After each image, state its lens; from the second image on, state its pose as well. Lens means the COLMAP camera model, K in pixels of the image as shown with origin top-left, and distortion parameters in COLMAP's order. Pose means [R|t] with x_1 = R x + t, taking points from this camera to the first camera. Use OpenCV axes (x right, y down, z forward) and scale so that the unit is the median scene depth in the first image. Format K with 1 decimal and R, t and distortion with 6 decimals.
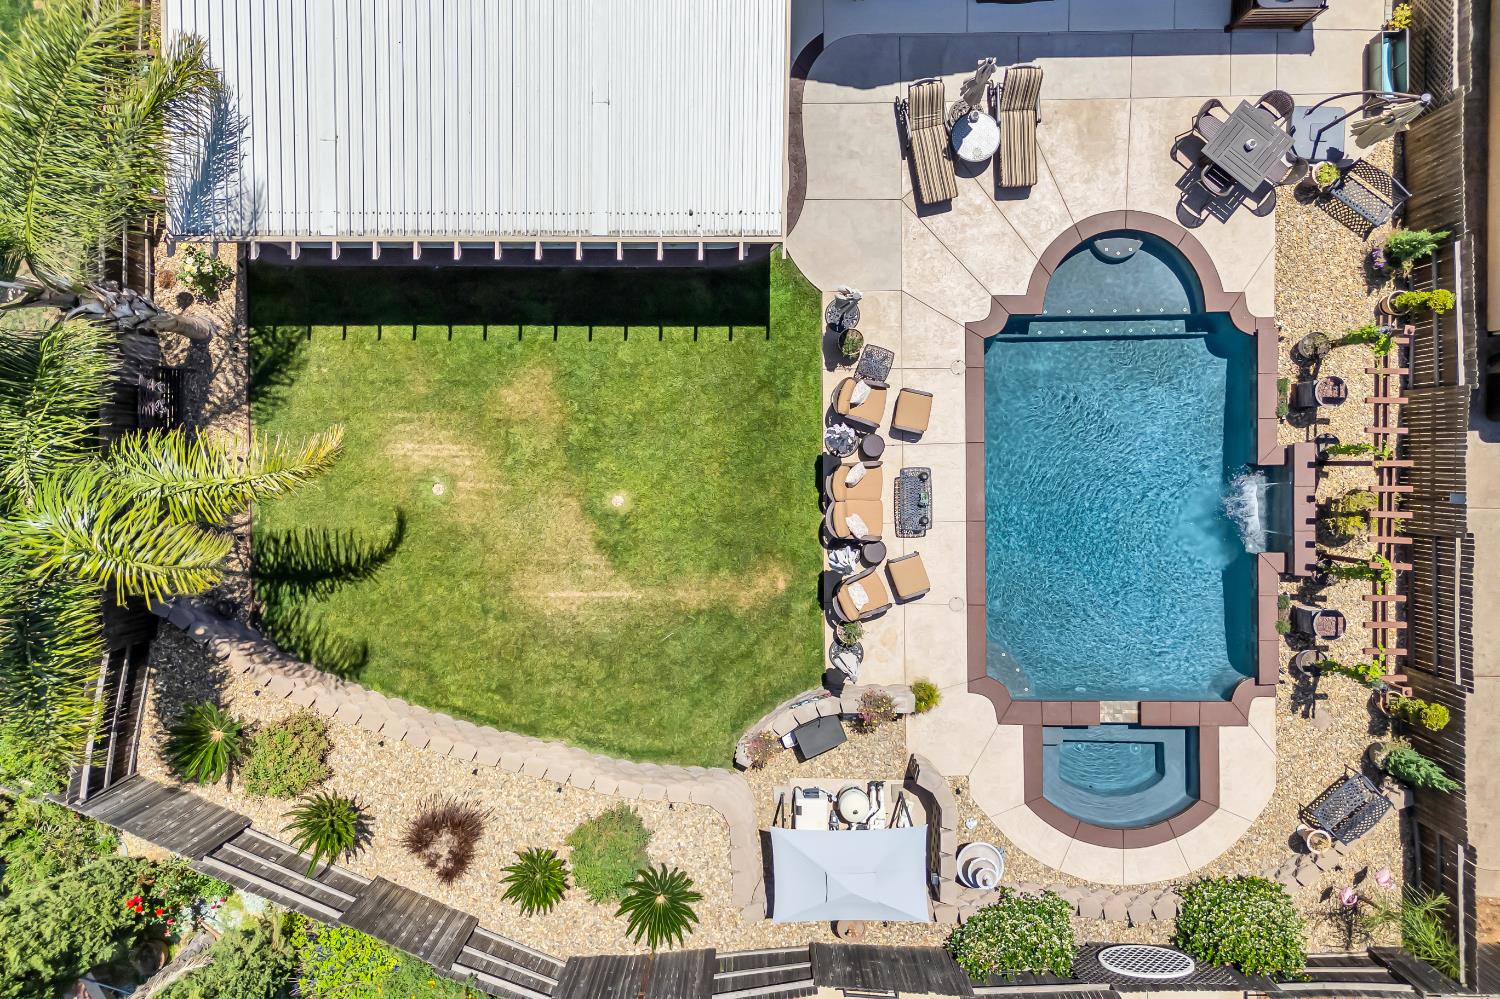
lens RADIAL K [[1138.9, 0, 744.7], [0, 1138.9, 478.4], [0, 0, 1]] dist [0.071355, -0.063371]
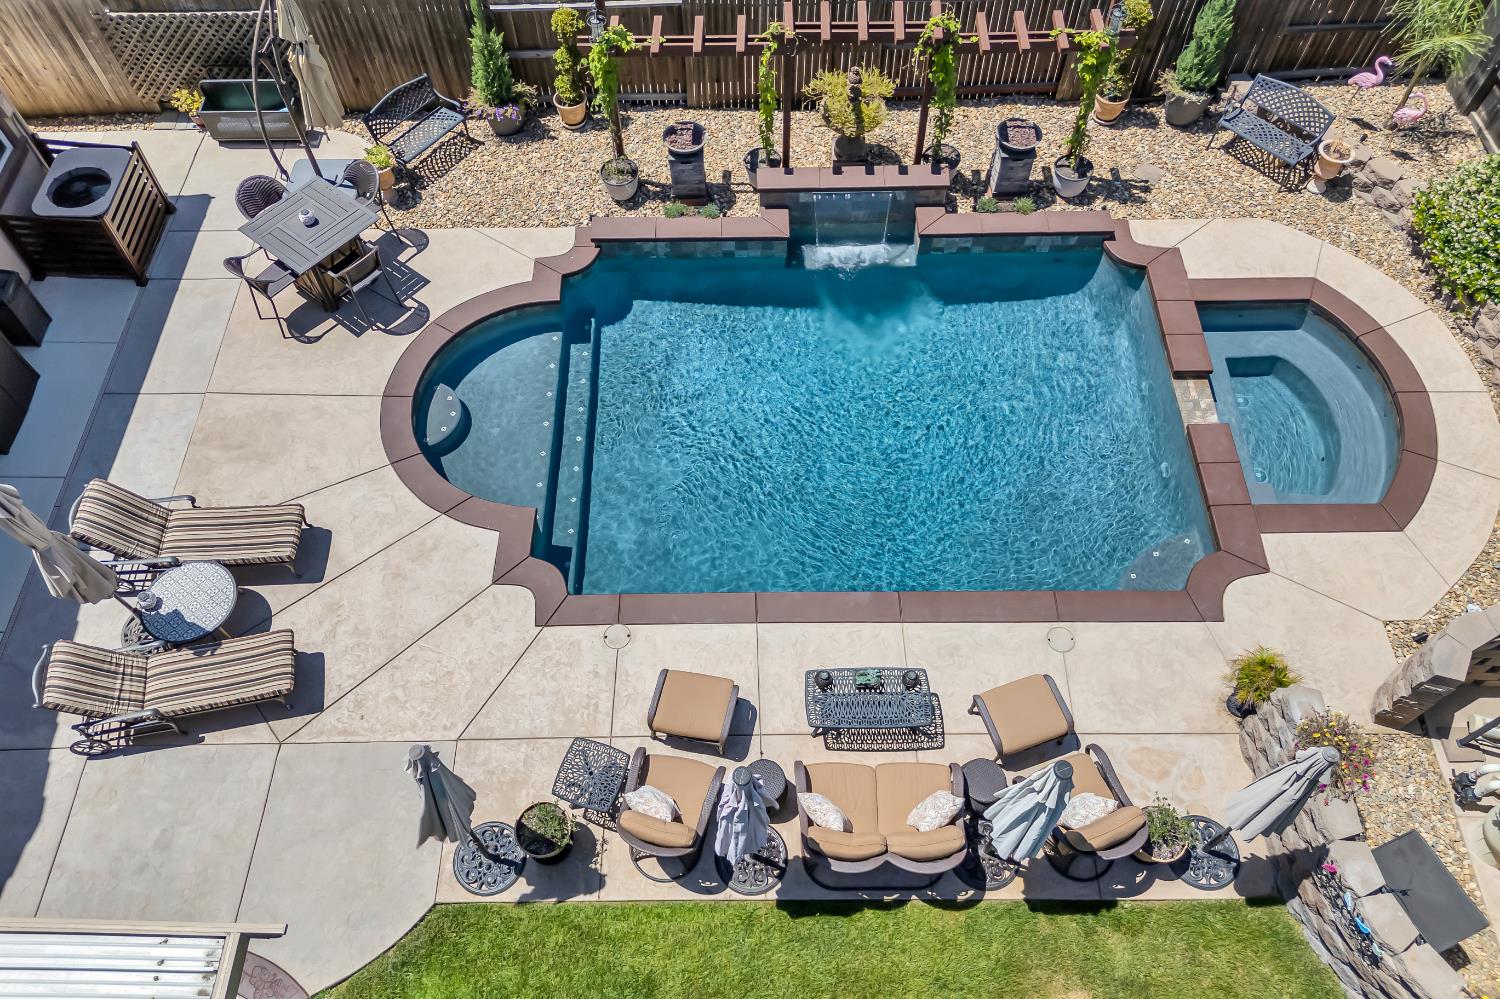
lens RADIAL K [[1138.9, 0, 744.7], [0, 1138.9, 478.4], [0, 0, 1]] dist [0.071355, -0.063371]
pose [[0.005310, -0.834171, 0.551480, -0.047123], [0.999574, -0.011399, -0.026867, -0.021461], [0.028698, 0.551388, 0.833755, 0.516074]]
